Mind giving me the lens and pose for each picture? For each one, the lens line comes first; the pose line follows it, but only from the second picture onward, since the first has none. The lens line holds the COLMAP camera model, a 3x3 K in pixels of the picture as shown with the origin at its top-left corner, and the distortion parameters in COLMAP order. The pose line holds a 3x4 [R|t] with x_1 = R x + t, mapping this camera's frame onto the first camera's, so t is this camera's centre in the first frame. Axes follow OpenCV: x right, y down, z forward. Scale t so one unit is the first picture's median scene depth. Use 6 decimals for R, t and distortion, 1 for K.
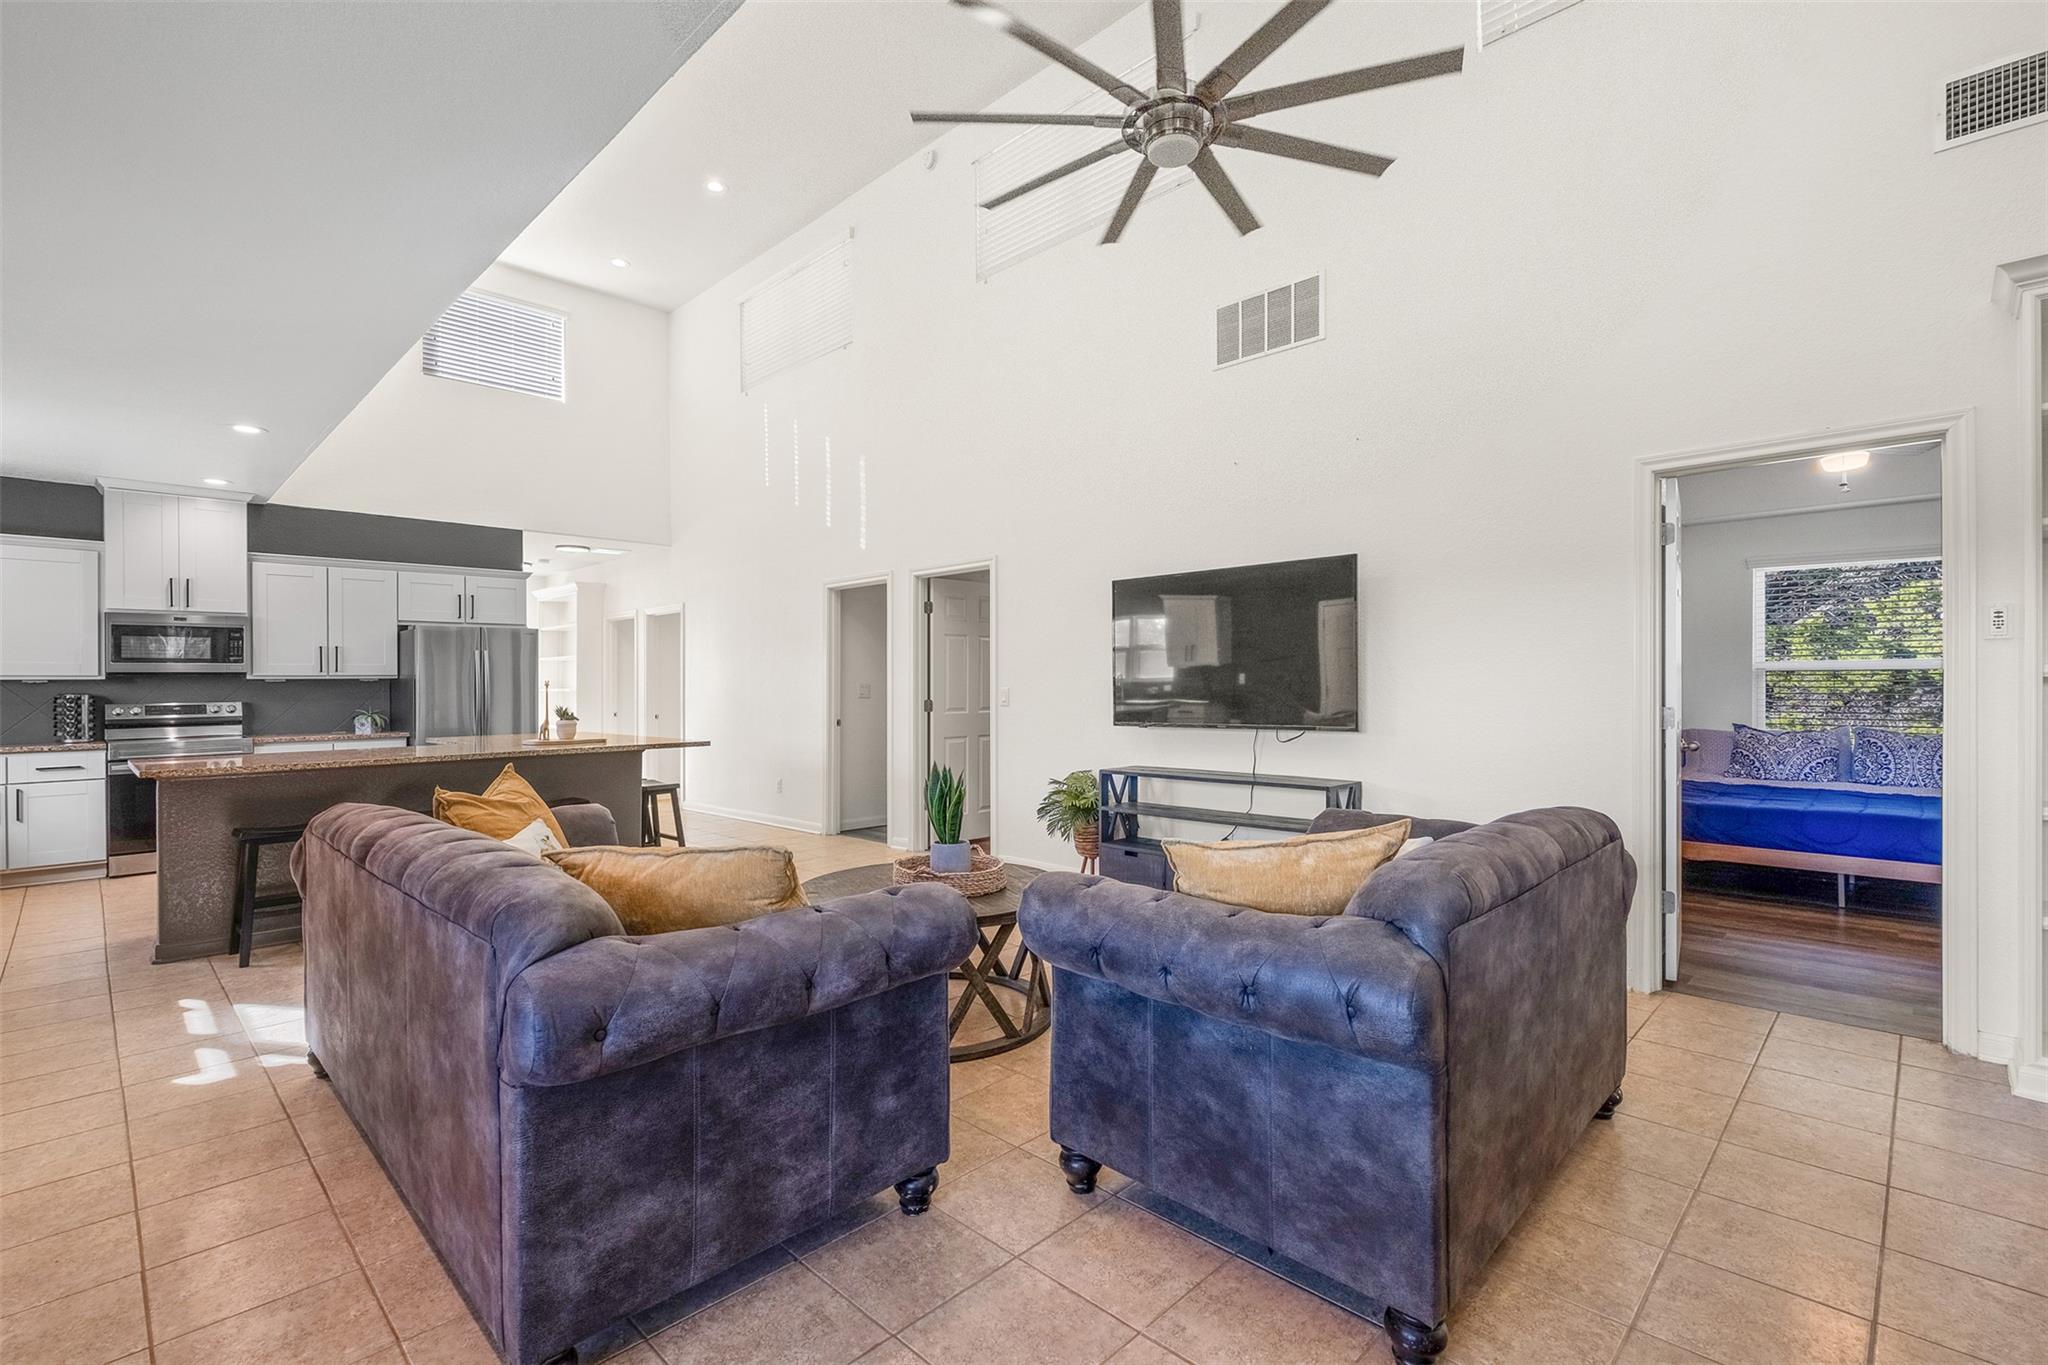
lens RADIAL K [[922.2, 0, 1028.8], [0, 922.2, 672.0], [0, 0, 1]] dist [0.000152, 0.000005]
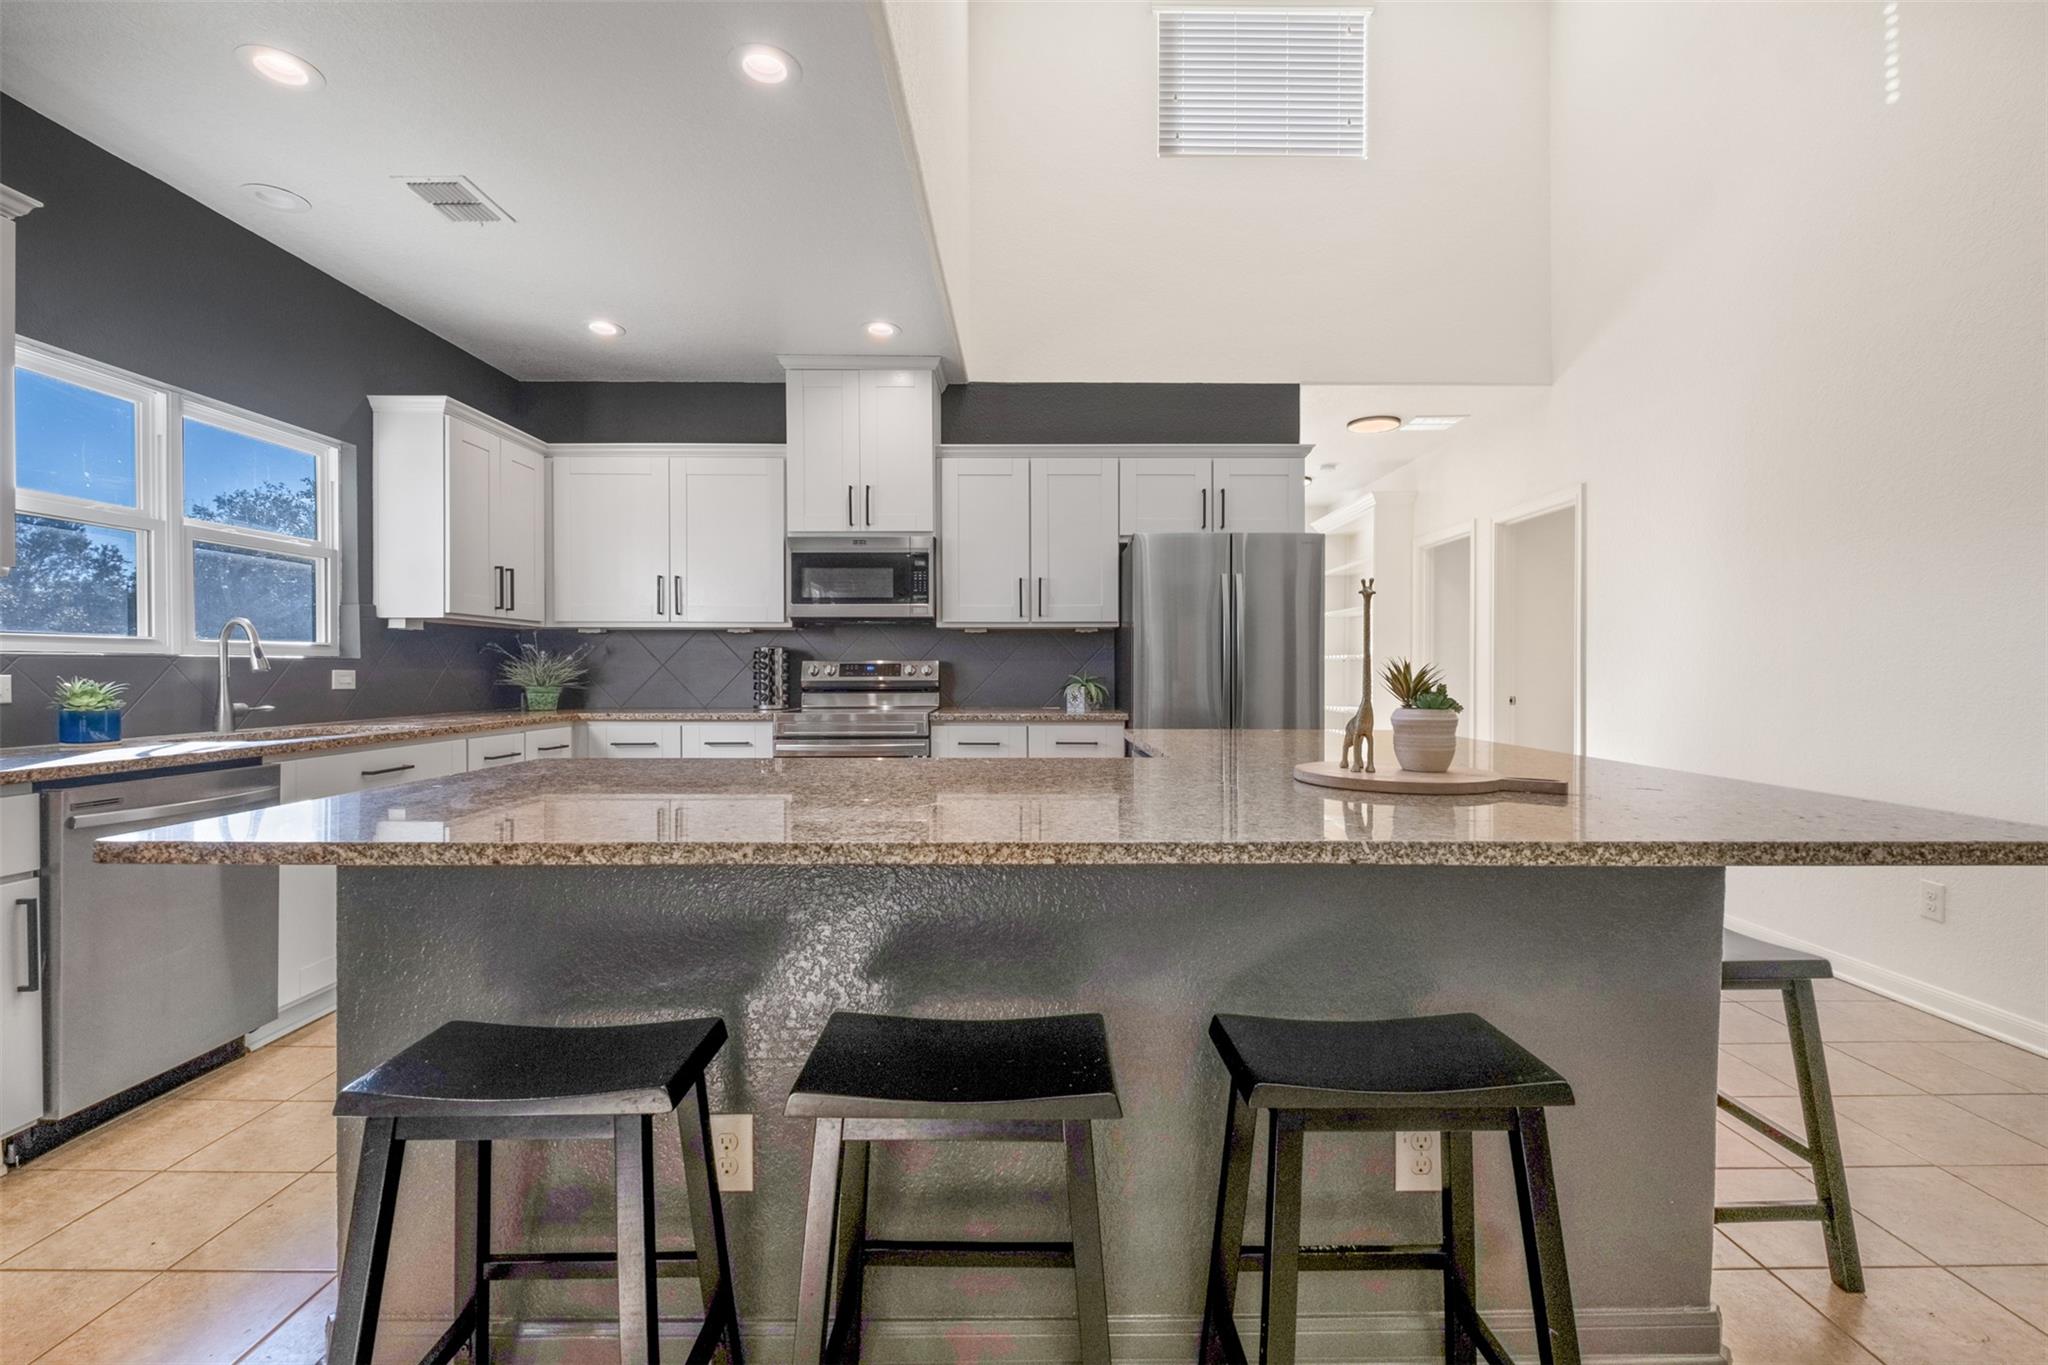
lens RADIAL K [[922.2, 0, 1028.8], [0, 922.2, 672.0], [0, 0, 1]] dist [0.000152, 0.000005]
pose [[0.702932, 0.013293, -0.711133, -0.300290], [0.001569, 0.999794, 0.020240, 0.026906], [0.711255, -0.015343, 0.702766, 0.553751]]
